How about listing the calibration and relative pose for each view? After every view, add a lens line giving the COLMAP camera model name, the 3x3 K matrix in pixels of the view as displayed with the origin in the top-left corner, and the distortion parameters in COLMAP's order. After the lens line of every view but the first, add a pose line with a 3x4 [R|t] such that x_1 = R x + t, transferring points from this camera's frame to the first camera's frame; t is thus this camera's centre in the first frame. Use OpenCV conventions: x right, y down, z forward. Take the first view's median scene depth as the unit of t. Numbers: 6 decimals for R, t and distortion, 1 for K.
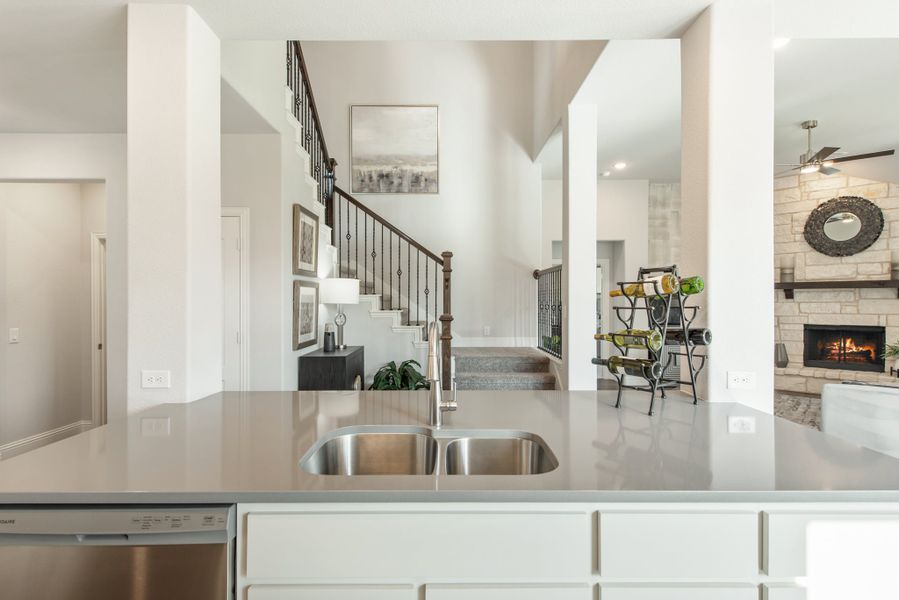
lens RADIAL K [[441.3, 0, 445.1], [0, 441.3, 301.9], [0, 0, 1]] dist [0.018578, 0.000563]
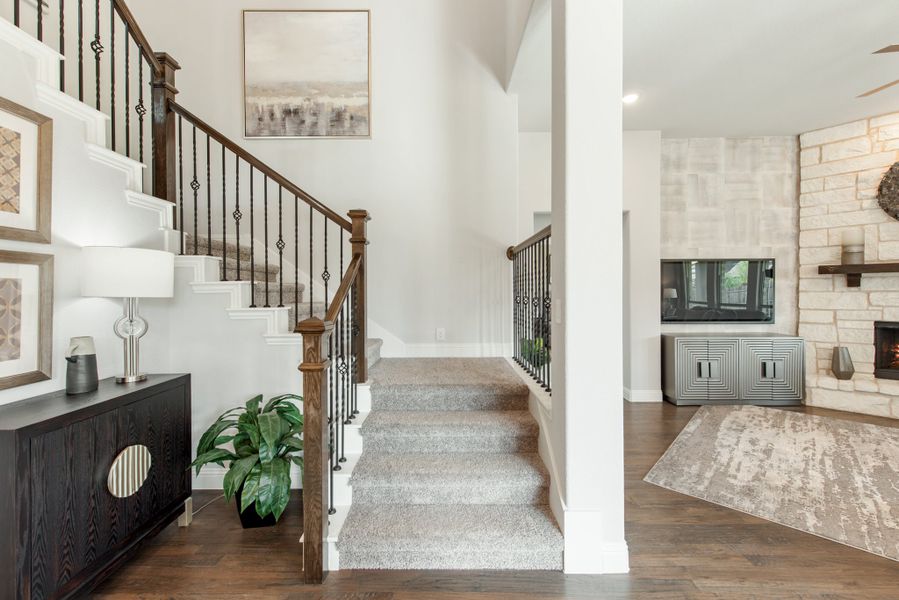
lens RADIAL K [[359.6, 0, 442.8], [0, 359.6, 293.5], [0, 0, 1]] dist [0.009229, -0.001362]
pose [[0.999894, -0.003545, -0.014100, 0.106952], [0.003591, 0.999988, 0.003224, -0.000251], [0.014088, -0.003274, 0.999895, 0.432867]]
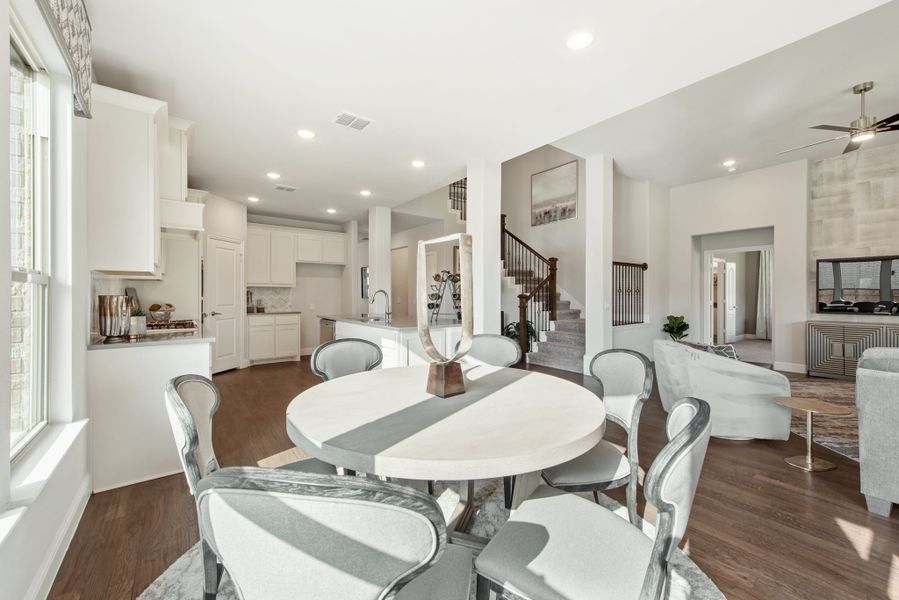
lens RADIAL K [[359.6, 0, 449.4], [0, 359.6, 295.7], [0, 0, 1]] dist [0.009229, -0.001362]
pose [[0.595650, 0.003362, -0.803237, 0.723575], [-0.004323, 0.999990, 0.000979, 0.025257], [0.803232, 0.002890, 0.595659, -0.092622]]
